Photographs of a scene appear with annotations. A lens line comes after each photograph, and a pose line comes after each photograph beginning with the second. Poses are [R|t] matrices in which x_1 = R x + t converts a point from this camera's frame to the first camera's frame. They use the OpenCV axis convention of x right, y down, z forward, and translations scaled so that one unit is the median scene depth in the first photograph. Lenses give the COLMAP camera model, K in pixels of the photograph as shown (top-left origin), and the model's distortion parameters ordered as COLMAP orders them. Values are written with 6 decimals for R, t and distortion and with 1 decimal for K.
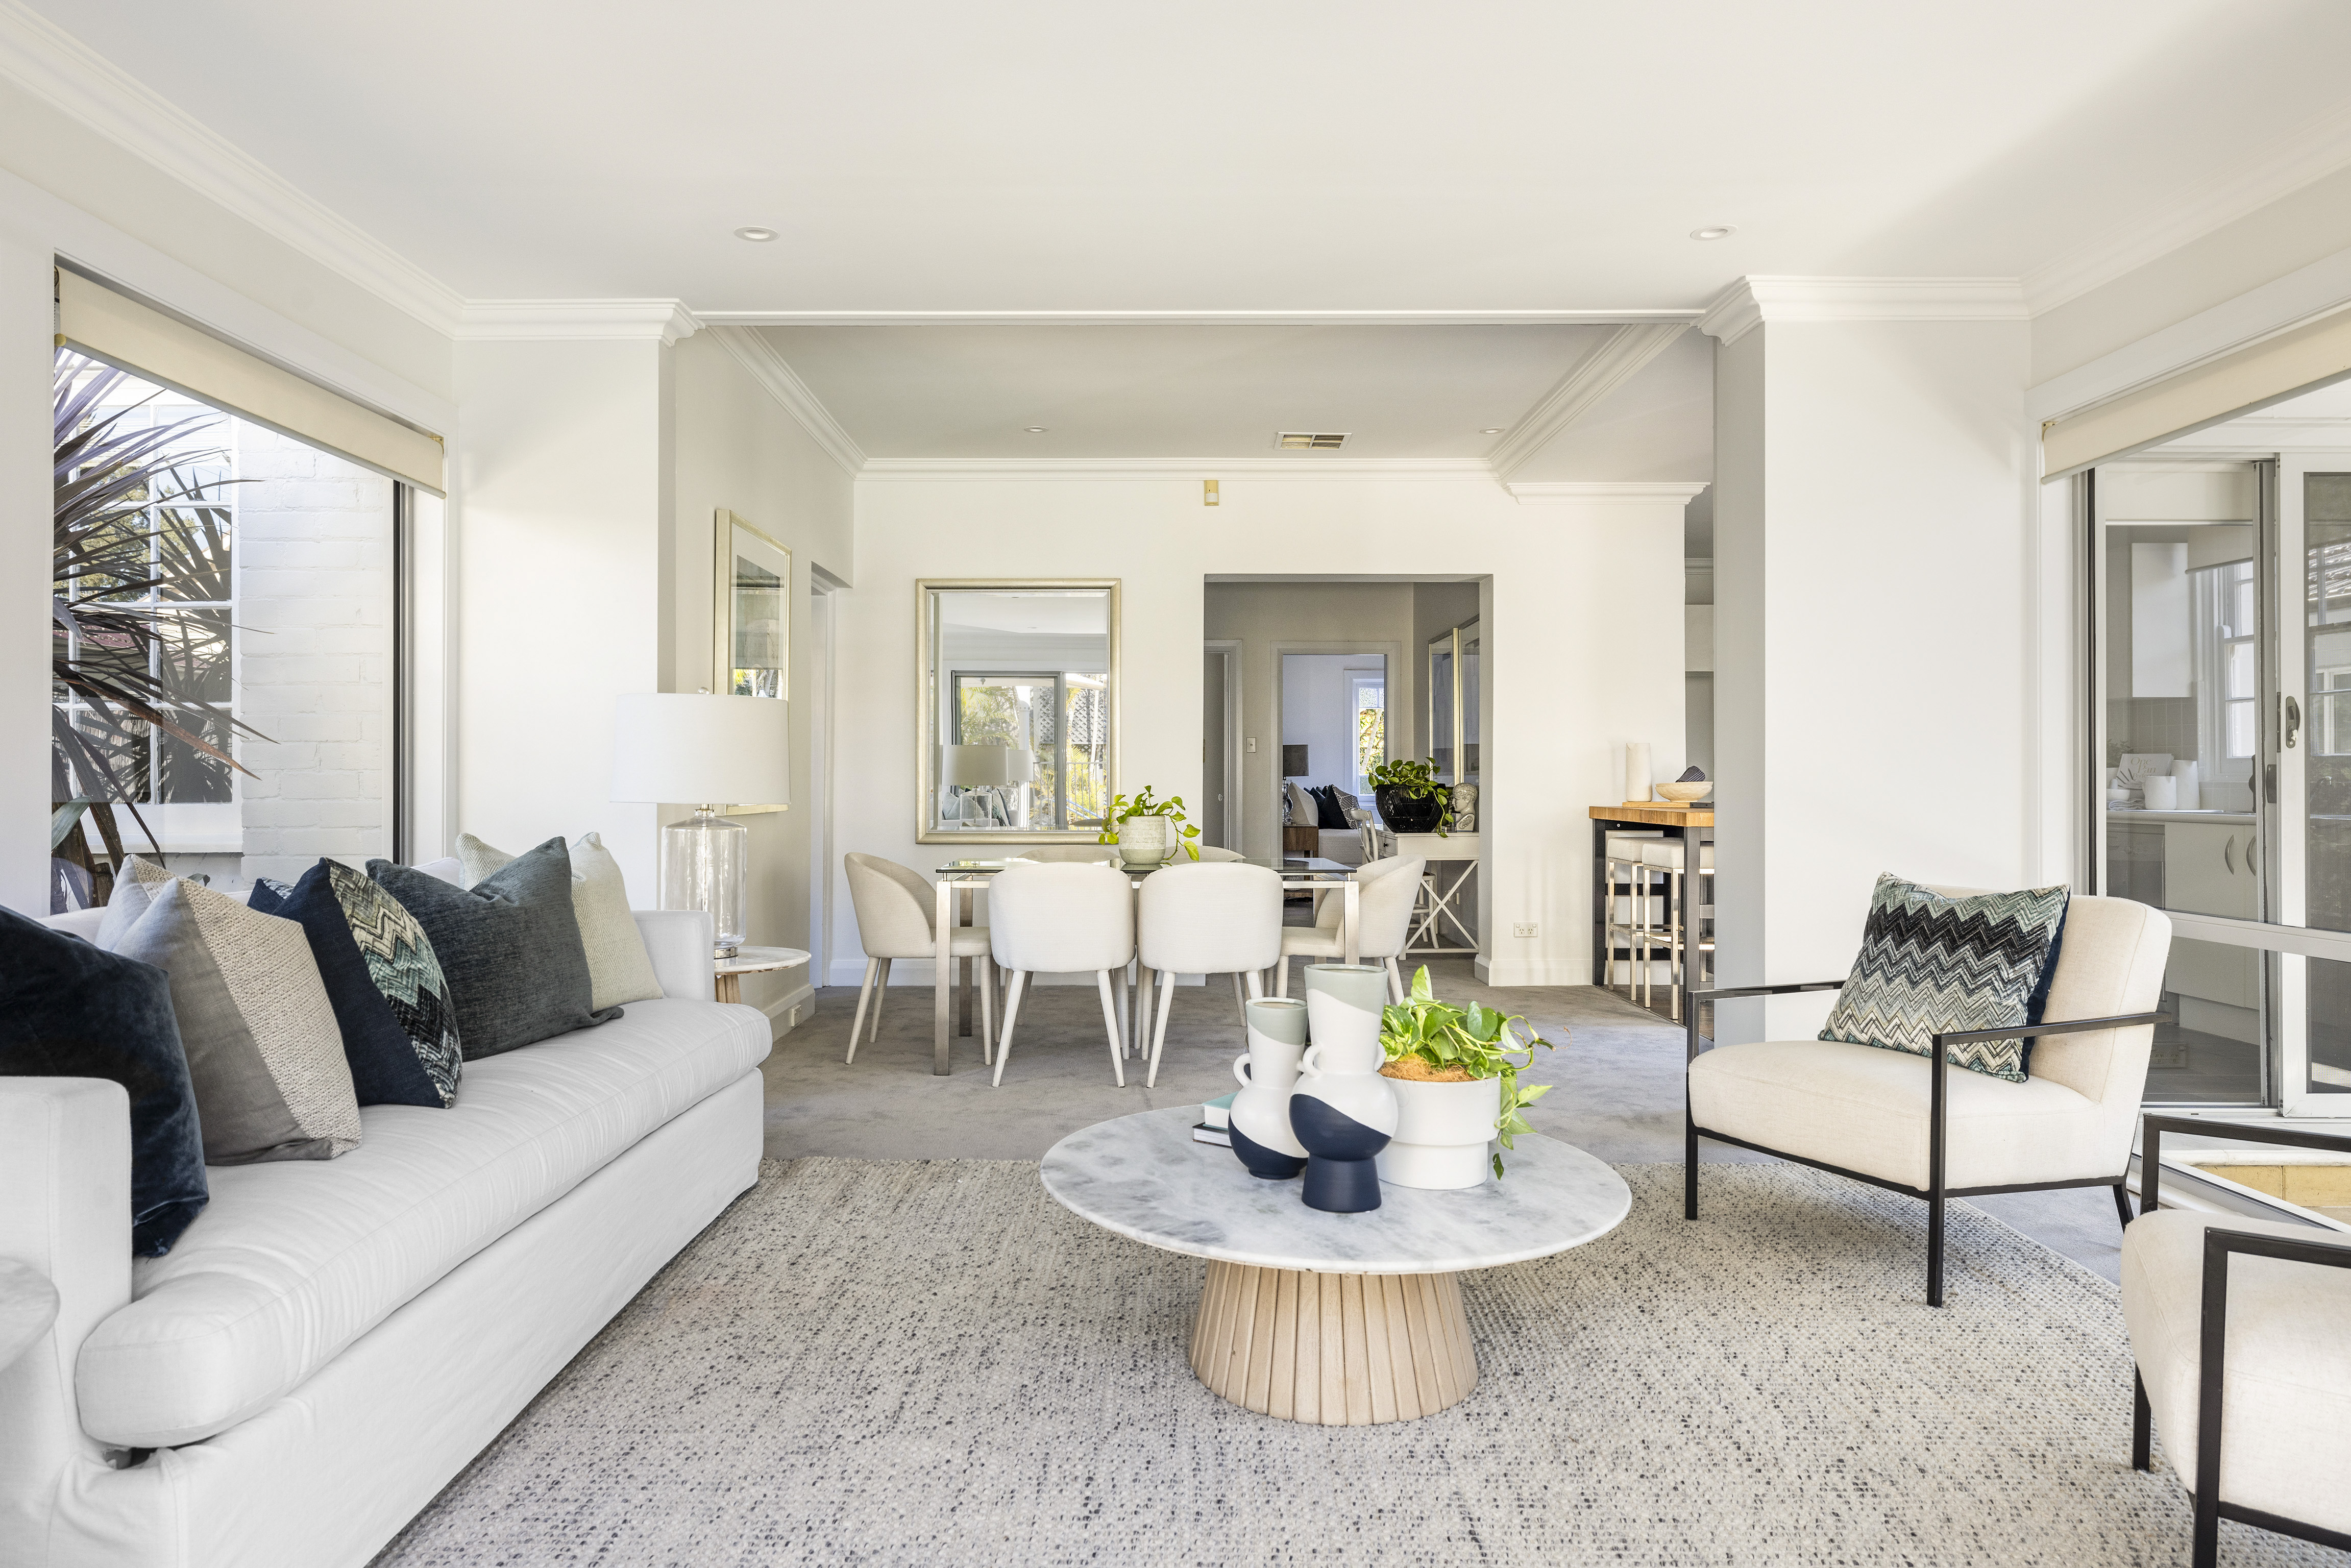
lens RADIAL K [[1466.9, 0, 1166.4], [0, 1466.9, 774.4], [0, 0, 1]] dist [-0.005761, -0.001261]
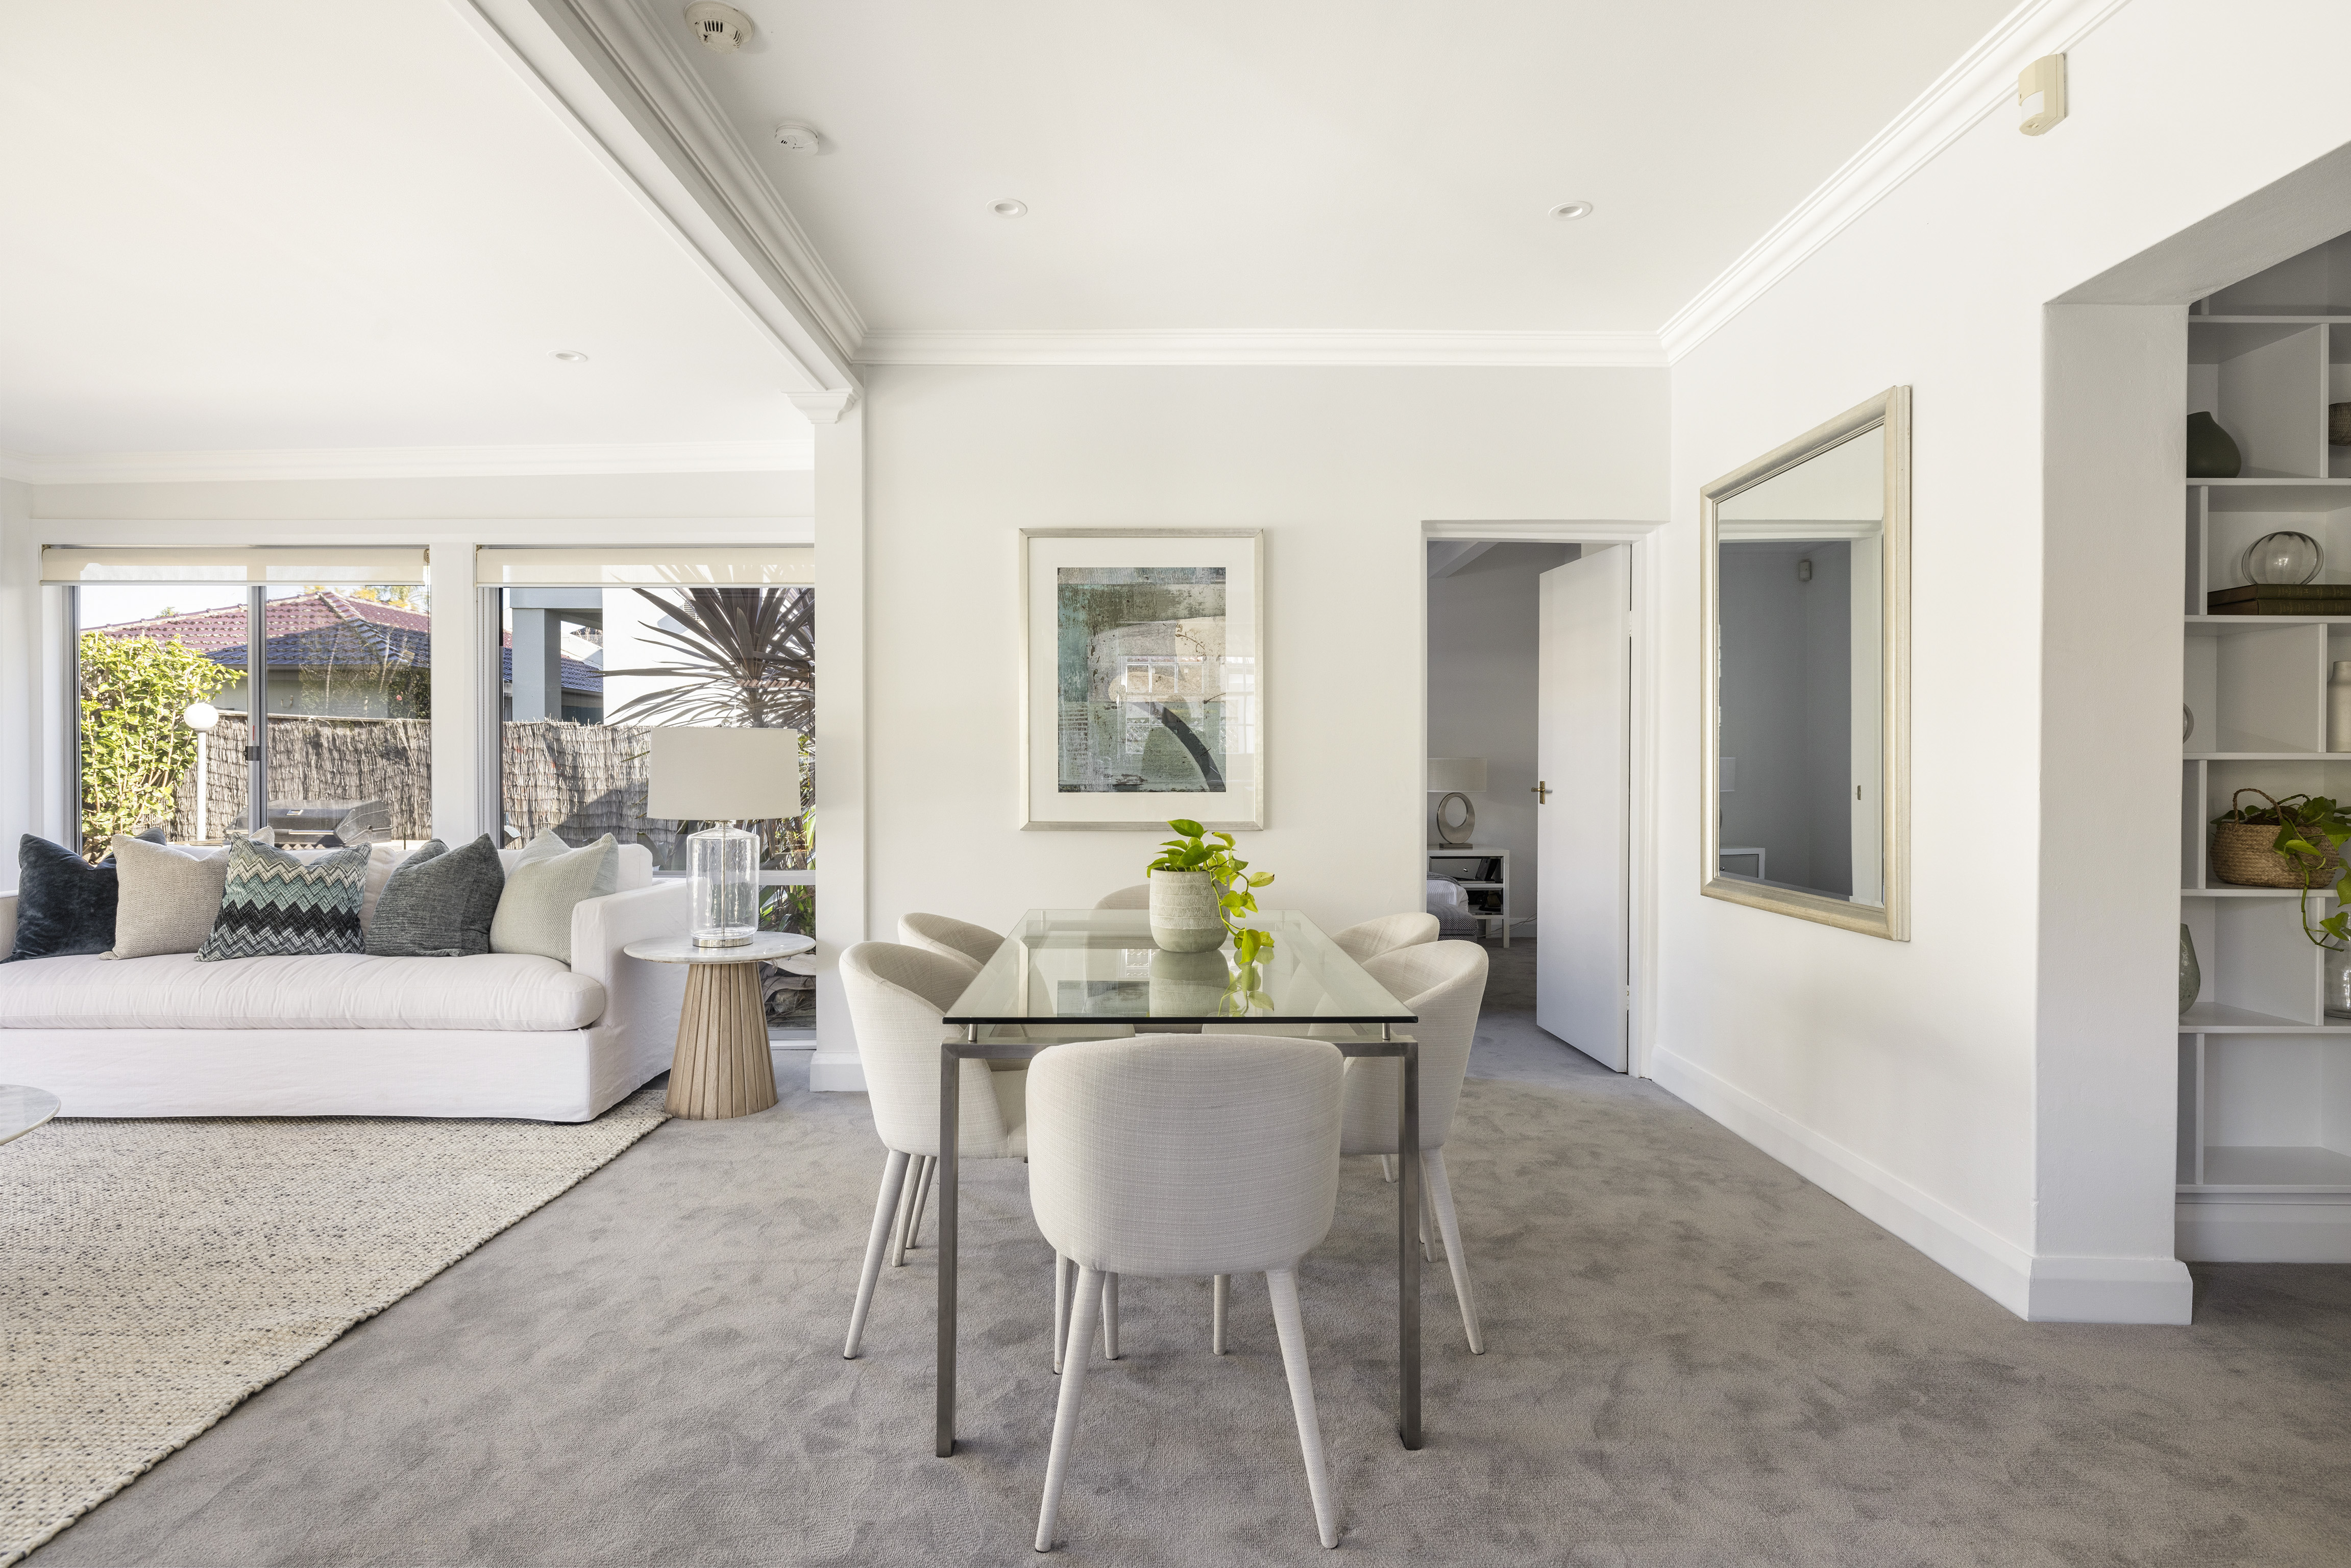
lens RADIAL K [[1155.0, 0, 1159.4], [0, 1155.0, 774.1], [0, 0, 1]] dist [-0.004588, -0.000547]
pose [[0.001176, 0.005464, -0.999984, 0.883000], [-0.003851, 0.999978, 0.005459, -0.035483], [0.999992, 0.003844, 0.001197, 1.868596]]
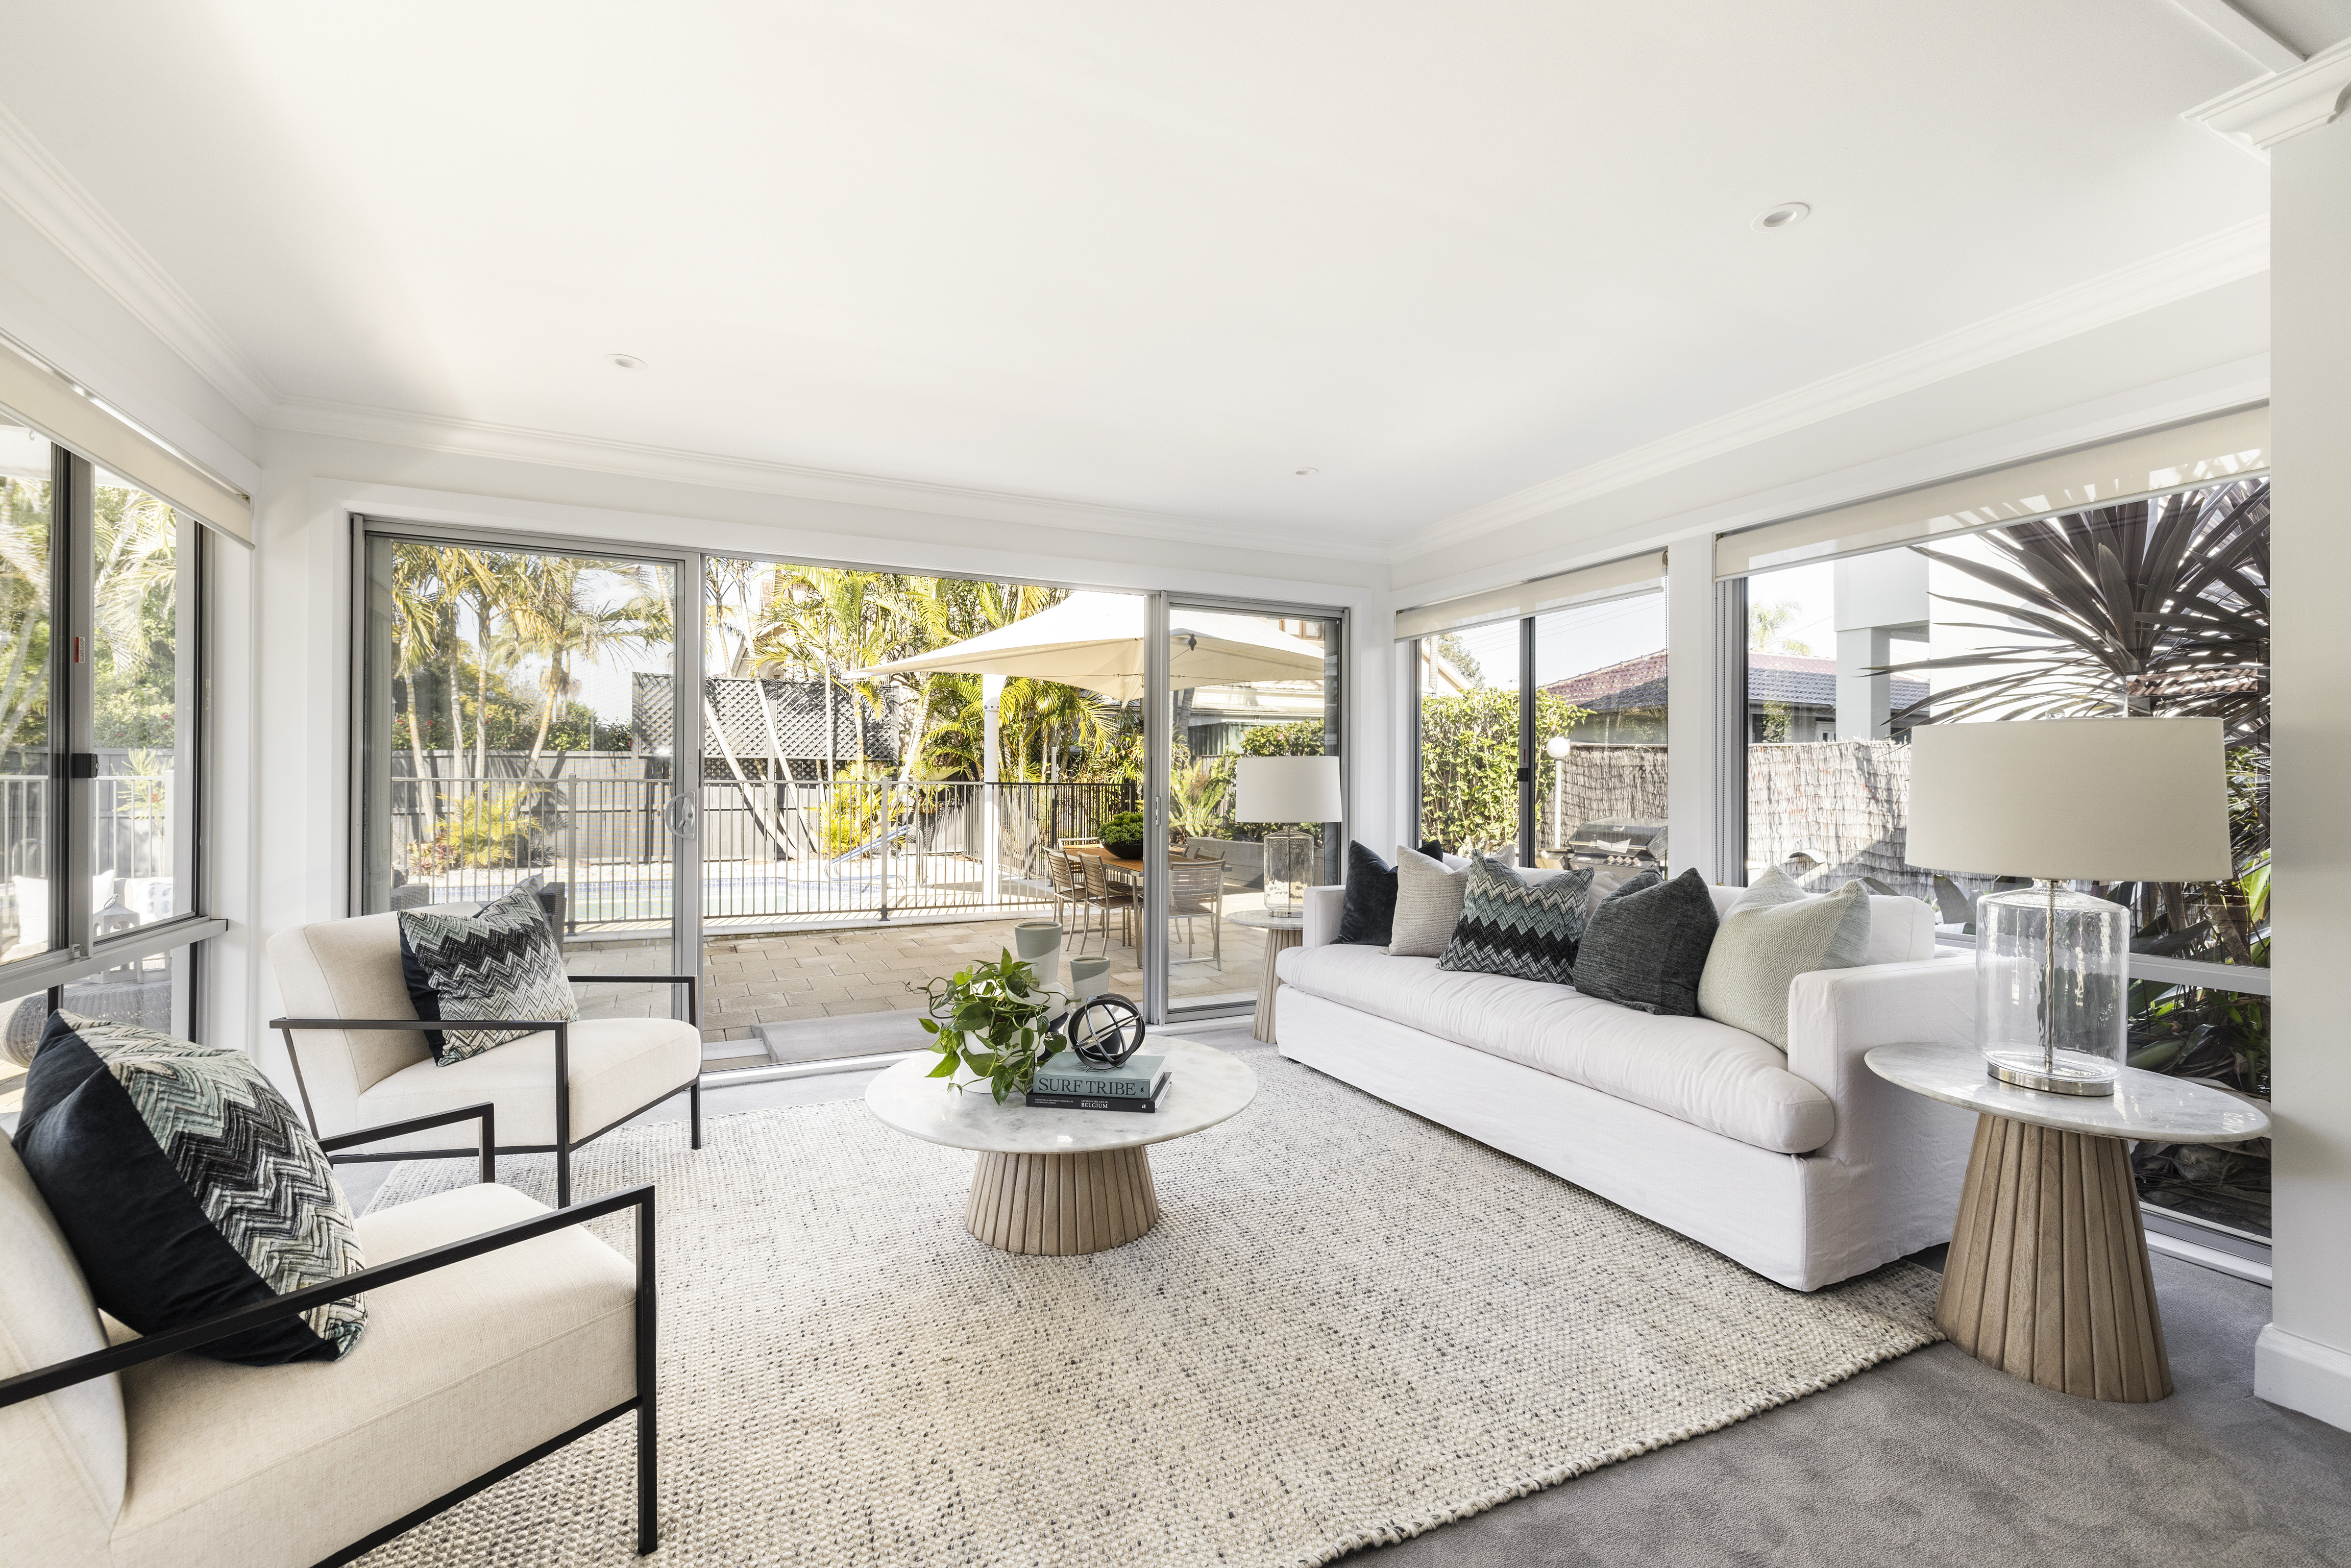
lens RADIAL K [[997.1, 0, 1170.4], [0, 997.1, 783.0], [0, 0, 1]] dist [0.004833, -0.000662]
pose [[-0.900197, -0.007036, -0.435427, 0.403770], [-0.007262, 0.999973, -0.001146, -0.032335], [0.435423, 0.002130, -0.900223, 1.726254]]
